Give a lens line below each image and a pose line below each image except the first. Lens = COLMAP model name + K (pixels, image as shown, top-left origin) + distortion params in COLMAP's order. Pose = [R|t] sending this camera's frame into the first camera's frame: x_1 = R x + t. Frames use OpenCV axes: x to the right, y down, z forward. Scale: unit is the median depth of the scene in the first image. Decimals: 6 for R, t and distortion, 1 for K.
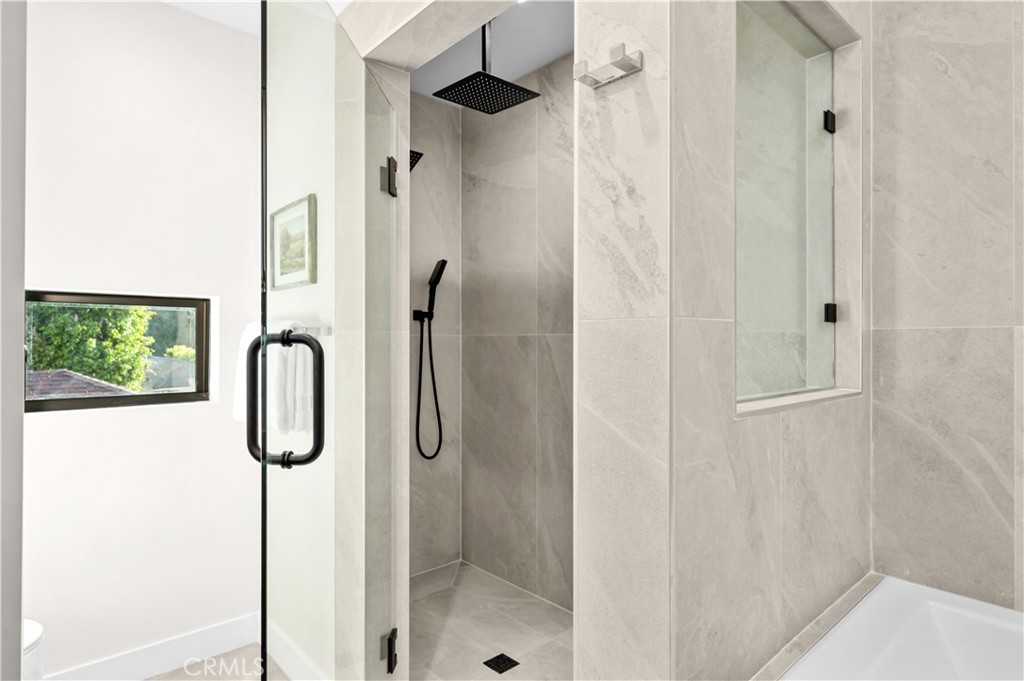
lens RADIAL K [[562.3, 0, 512.0], [0, 562.3, 340.5], [0, 0, 1]] dist [-0.000624, -0.002067]
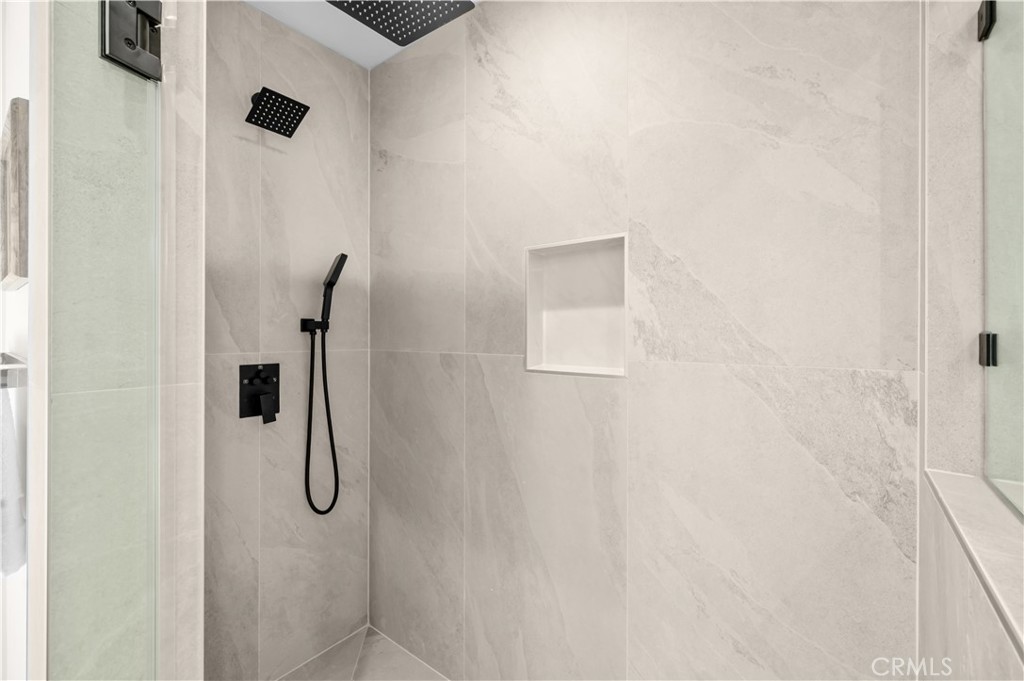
lens RADIAL K [[435.4, 0, 516.9], [0, 435.4, 336.3], [0, 0, 1]] dist [0.000515, 0.000130]
pose [[0.983447, 0.002688, 0.181176, 0.008222], [-0.004152, 0.999962, 0.007704, -0.052676], [-0.181149, -0.008329, 0.983420, 0.538479]]
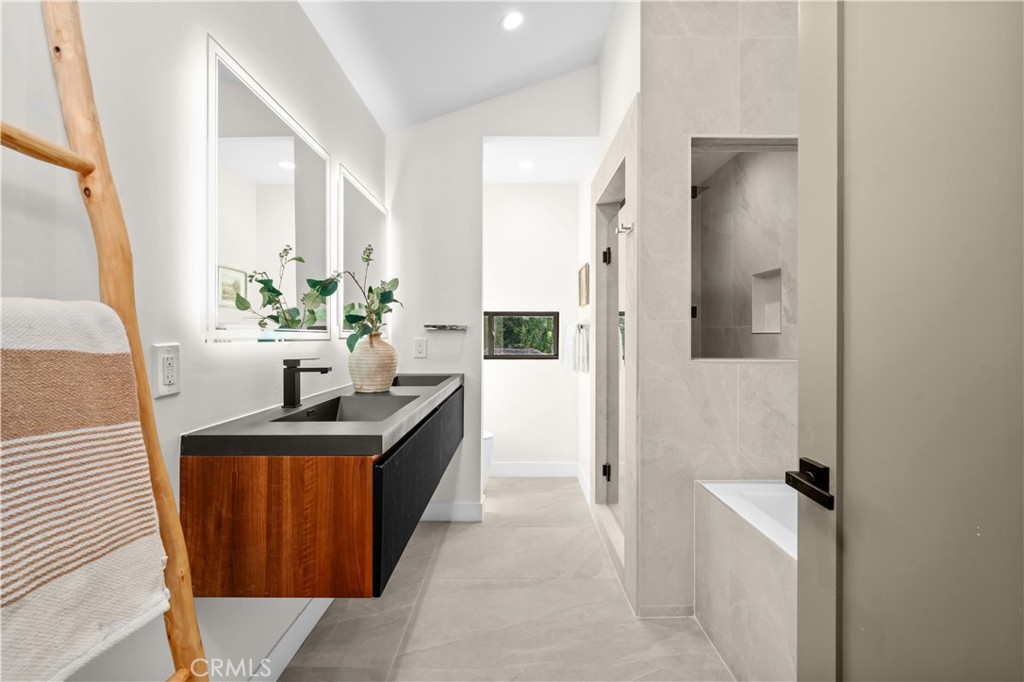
lens RADIAL K [[459.9, 0, 512.3], [0, 459.9, 332.2], [0, 0, 1]] dist [-0.000721, 0.000021]
pose [[0.736317, -0.001970, -0.676634, 0.622430], [0.001421, 0.999998, -0.001364, 0.006972], [0.676635, 0.000043, 0.736319, -0.487787]]
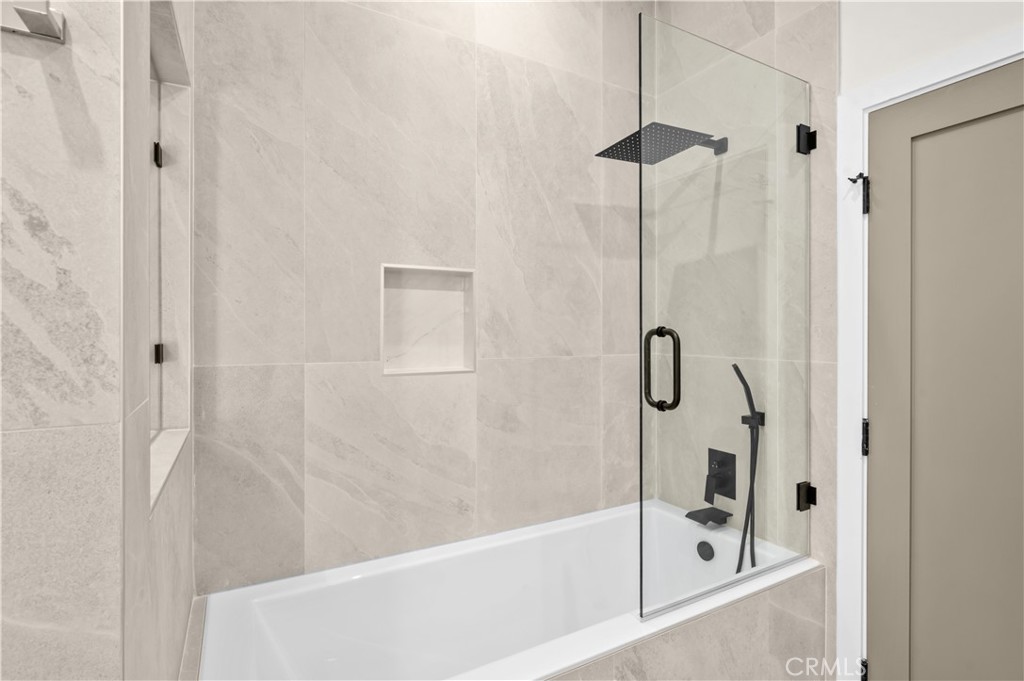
lens RADIAL K [[493.9, 0, 513.3], [0, 493.9, 333.8], [0, 0, 1]] dist [-0.000995, 0.000229]
pose [[0.228091, -0.003509, 0.973633, -0.100171], [-0.003579, 0.999984, 0.004442, -0.073923], [-0.973633, -0.004498, 0.228075, 0.177211]]
